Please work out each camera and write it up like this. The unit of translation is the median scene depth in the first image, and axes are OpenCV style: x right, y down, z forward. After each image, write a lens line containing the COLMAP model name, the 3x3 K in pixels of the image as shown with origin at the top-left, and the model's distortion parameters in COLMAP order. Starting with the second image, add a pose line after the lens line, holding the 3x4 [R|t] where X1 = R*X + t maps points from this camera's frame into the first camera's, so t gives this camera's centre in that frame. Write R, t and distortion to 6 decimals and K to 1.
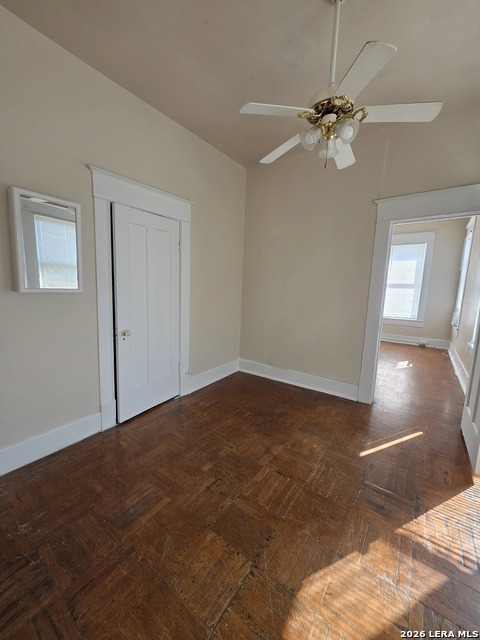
lens RADIAL K [[256.1, 0, 238.5], [0, 256.1, 315.6], [0, 0, 1]] dist [0.004419, -0.000102]
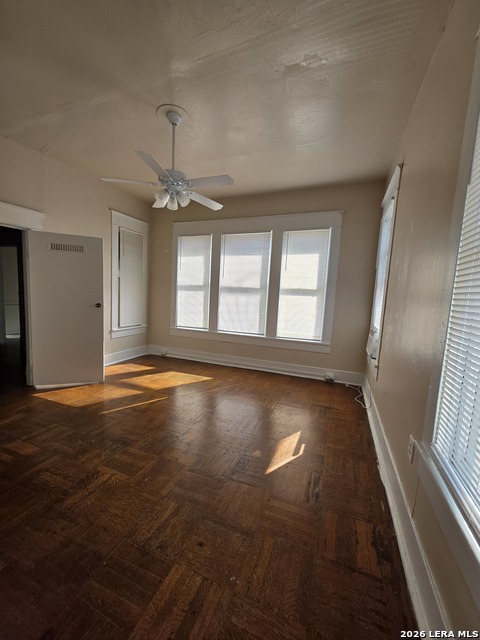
lens RADIAL K [[256.1, 0, 242.2], [0, 256.1, 320.0], [0, 0, 1]] dist [0.004419, -0.000102]
pose [[0.965611, -0.008189, 0.259860, 0.748264], [0.013618, 0.999725, -0.019096, -0.075618], [-0.259633, 0.021978, 0.965457, 0.946352]]
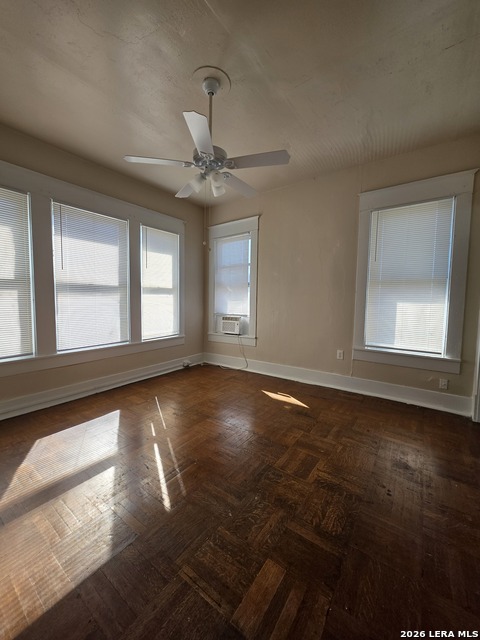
lens RADIAL K [[256.1, 0, 240.8], [0, 256.1, 318.5], [0, 0, 1]] dist [0.004419, -0.000102]
pose [[-0.019084, -0.098832, 0.994921, -0.110114], [0.120770, 0.987588, 0.100420, -0.202164], [-0.992497, 0.122073, -0.006911, 1.912984]]
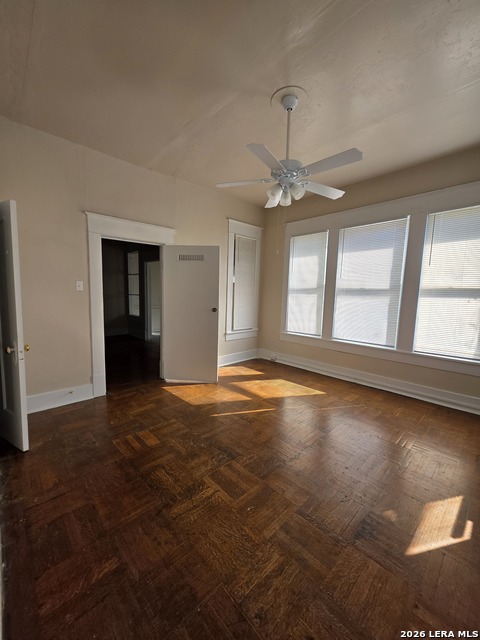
lens RADIAL K [[256.1, 0, 240.7], [0, 256.1, 319.0], [0, 0, 1]] dist [0.004419, -0.000102]
pose [[0.985779, 0.015908, -0.167290, 0.751671], [-0.021443, 0.999279, -0.031331, -0.096429], [0.166671, 0.034473, 0.985410, 1.067751]]
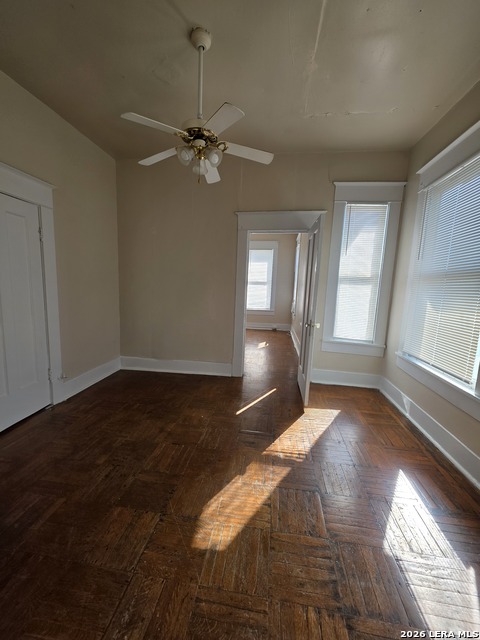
lens RADIAL K [[256.1, 0, 240.5], [0, 256.1, 319.6], [0, 0, 1]] dist [0.004419, -0.000102]
pose [[0.881785, -0.063091, 0.467414, -0.069247], [0.053400, 0.997995, 0.033968, 0.031737], [-0.468620, -0.004992, 0.883386, -0.122379]]
